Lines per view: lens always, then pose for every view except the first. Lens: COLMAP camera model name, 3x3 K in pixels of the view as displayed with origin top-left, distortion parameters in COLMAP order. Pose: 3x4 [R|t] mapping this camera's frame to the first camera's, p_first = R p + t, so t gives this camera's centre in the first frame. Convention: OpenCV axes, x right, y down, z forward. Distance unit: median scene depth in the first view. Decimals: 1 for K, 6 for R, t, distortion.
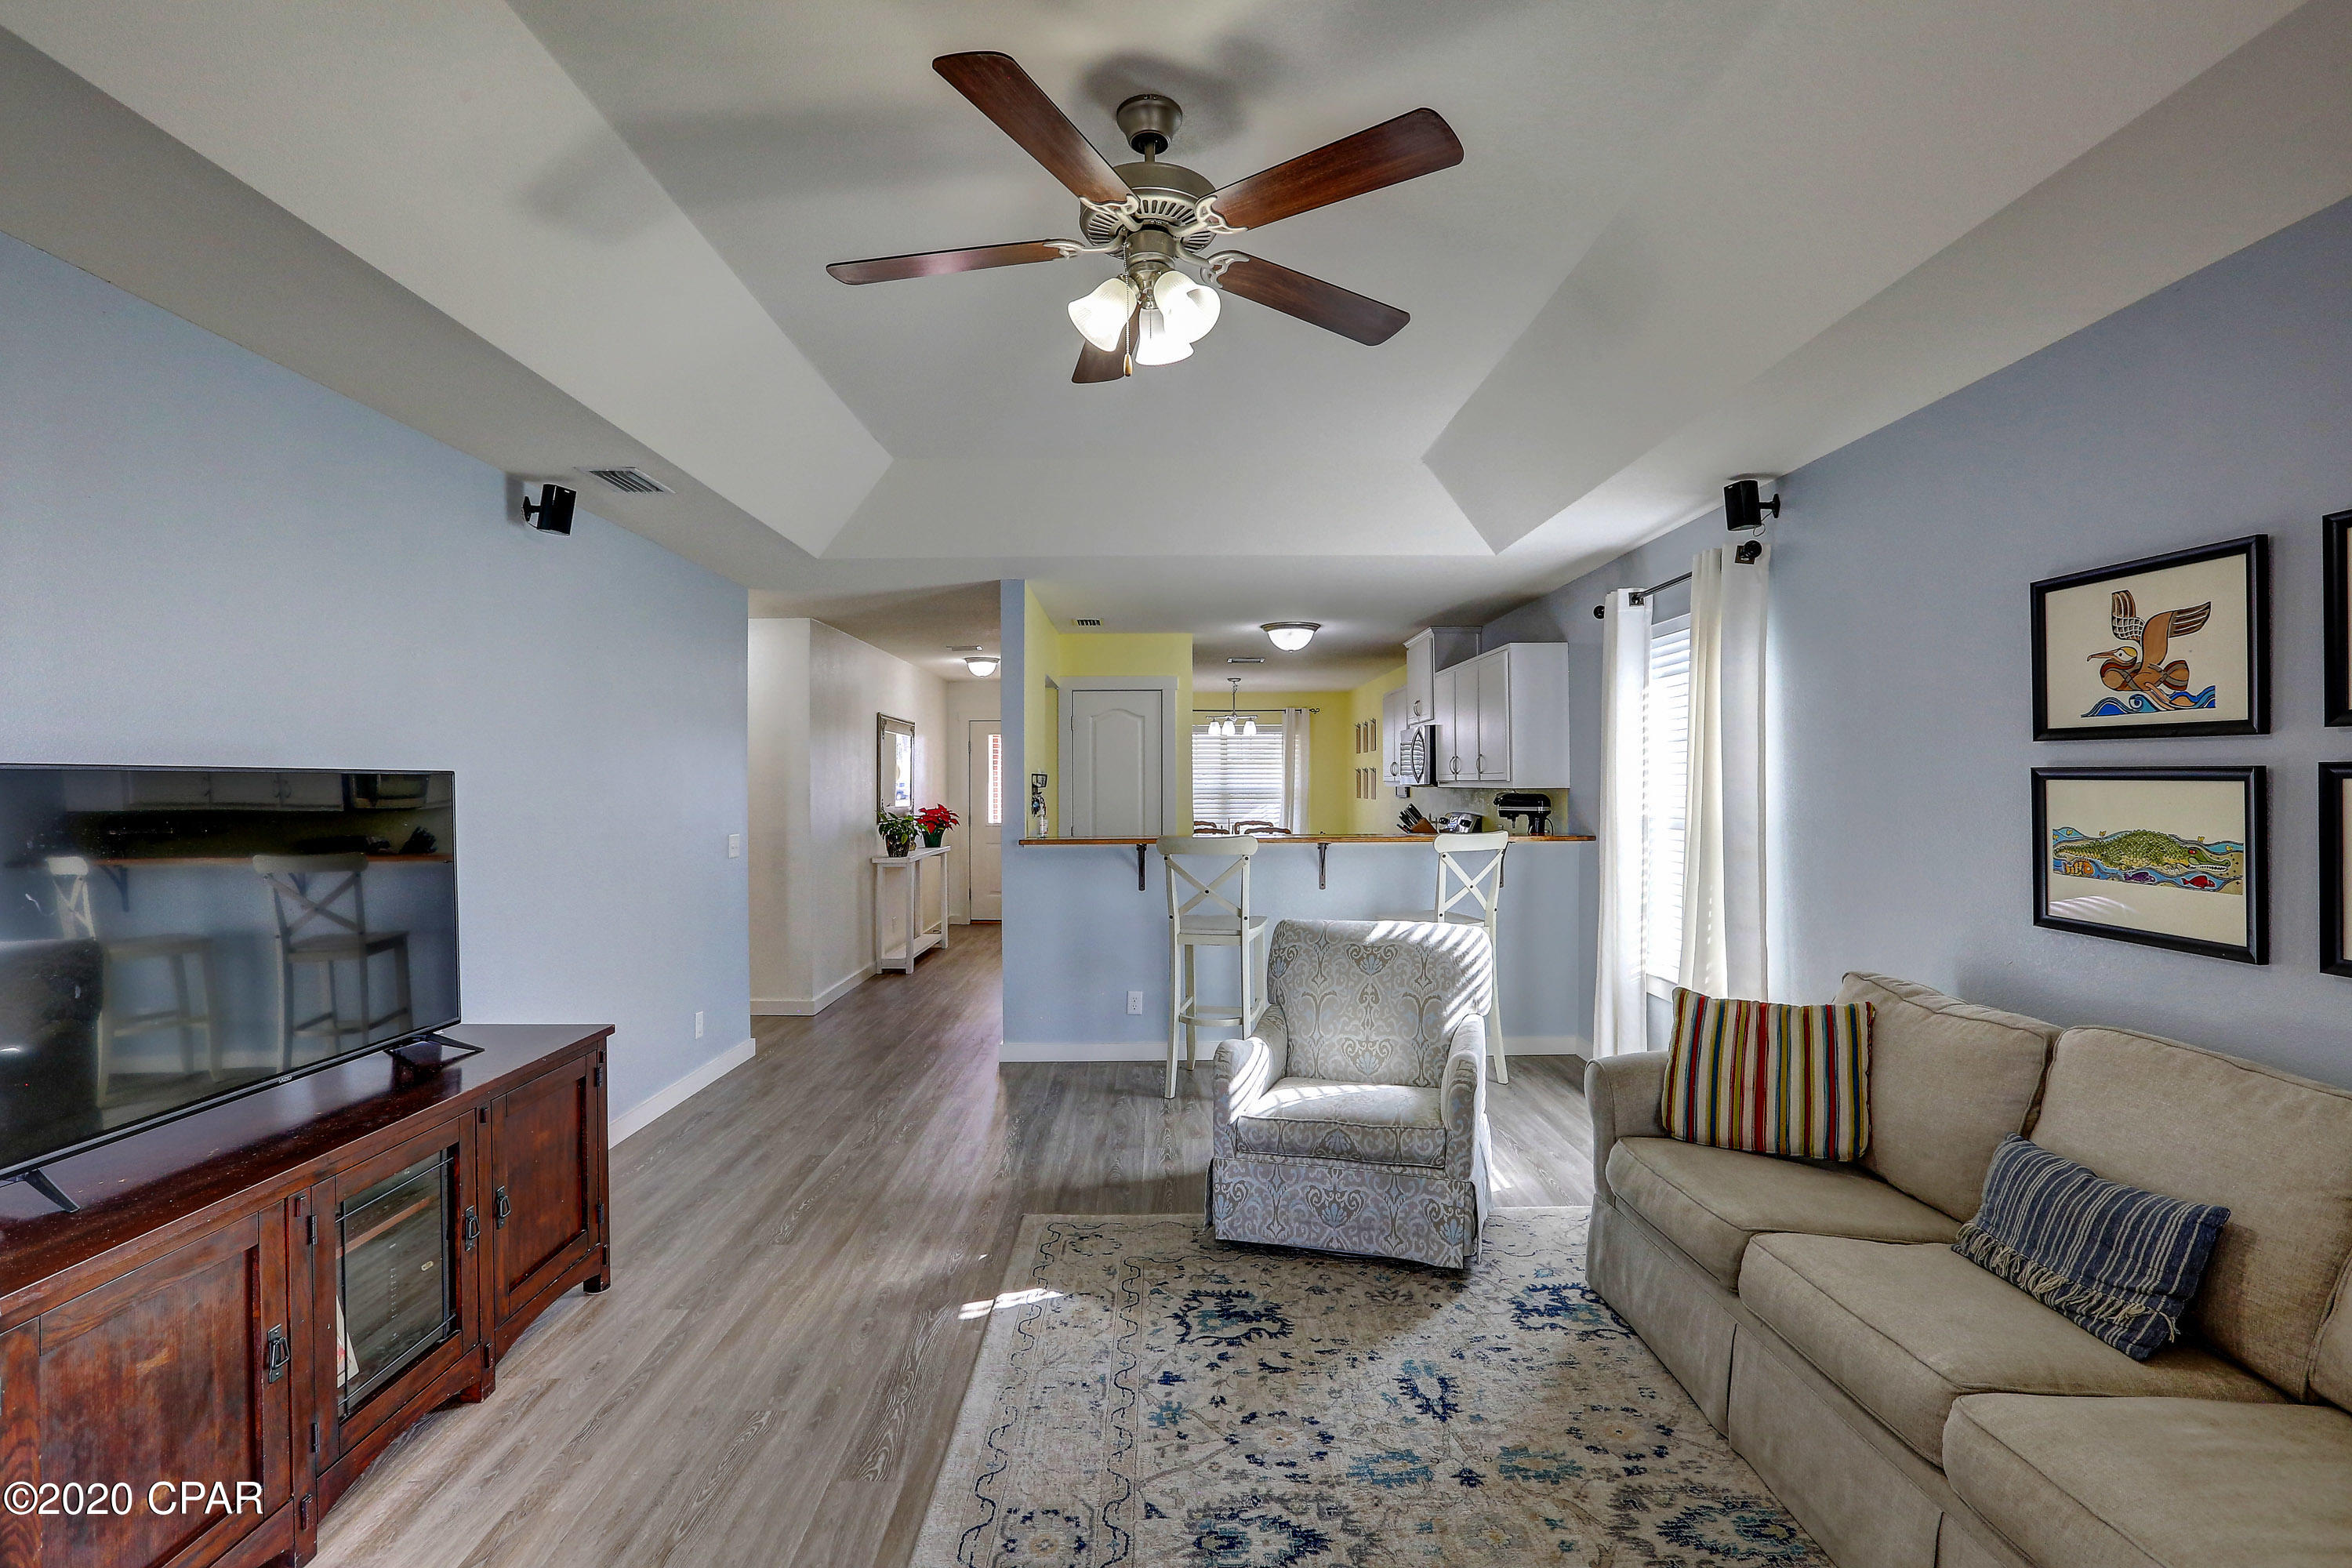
lens RADIAL K [[1085.4, 0, 1171.9], [0, 1085.4, 766.6], [0, 0, 1]] dist [-0.025196, 0.006754]
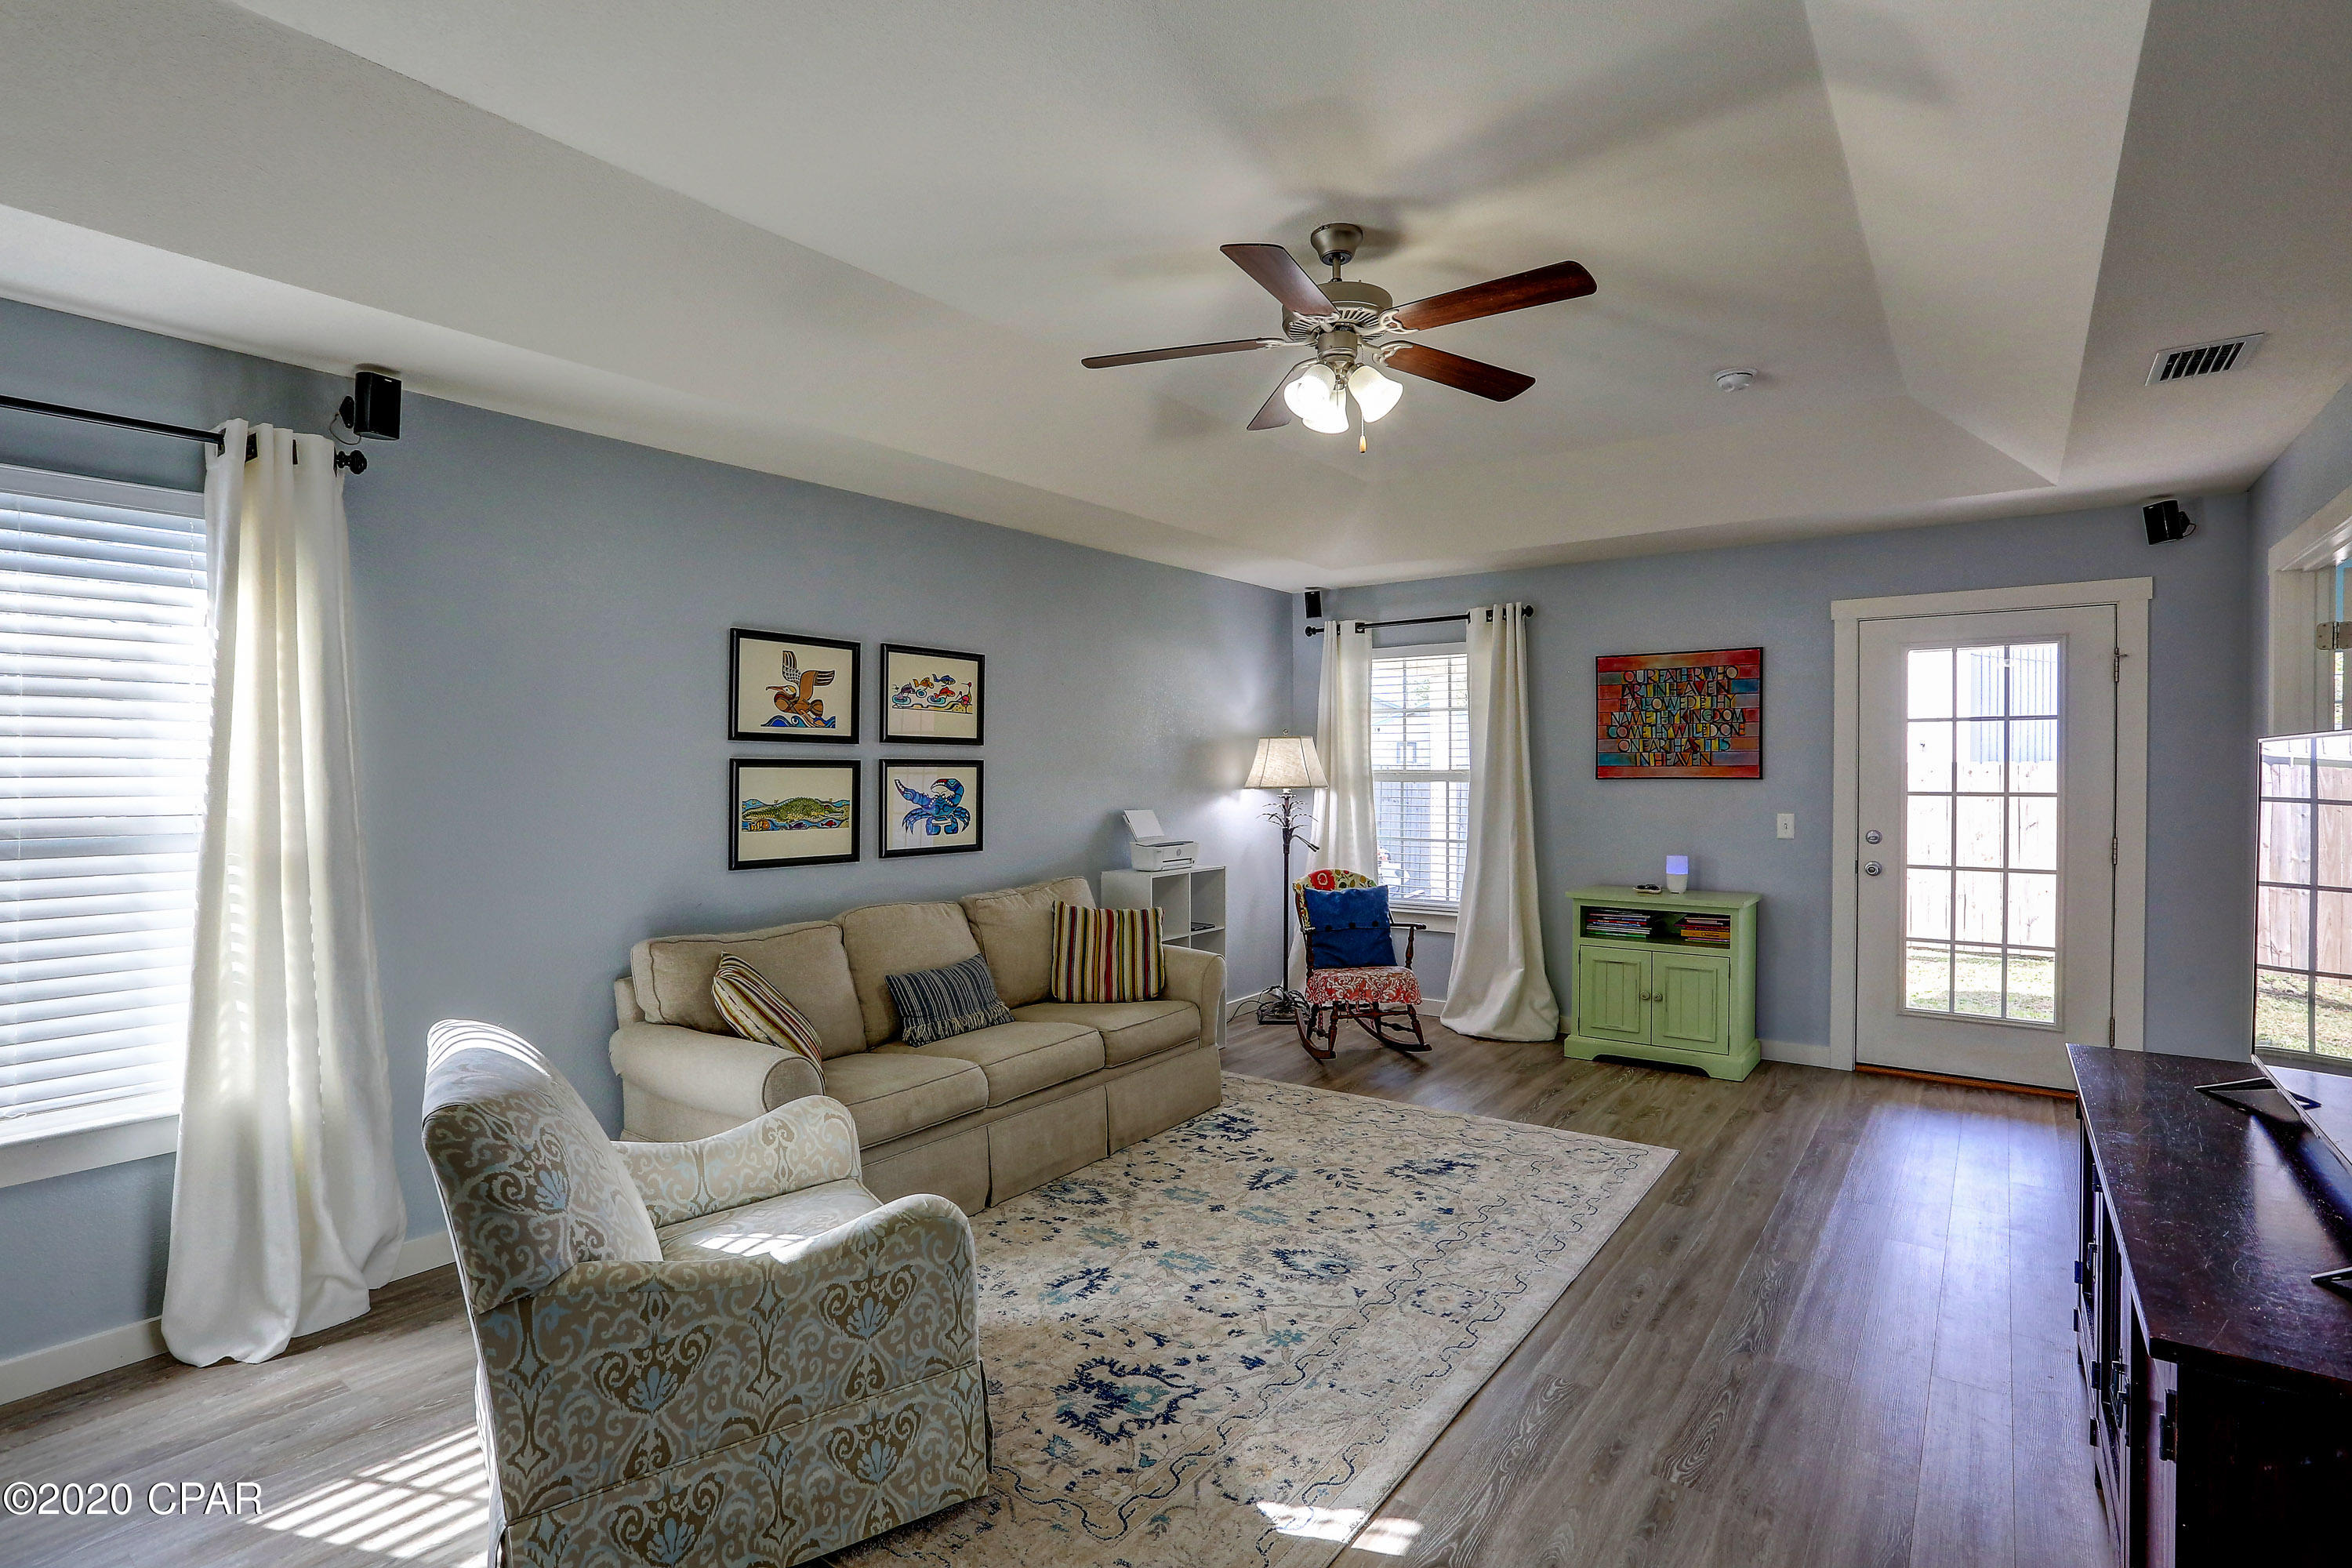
lens RADIAL K [[1136.0, 0, 1183.6], [0, 1136.0, 786.7], [0, 0, 1]] dist [0.001152, 0.001009]
pose [[-0.801176, -0.002735, 0.598422, -0.603843], [-0.004069, 0.999991, -0.000878, 0.039871], [-0.598415, -0.003138, -0.801180, 1.966871]]
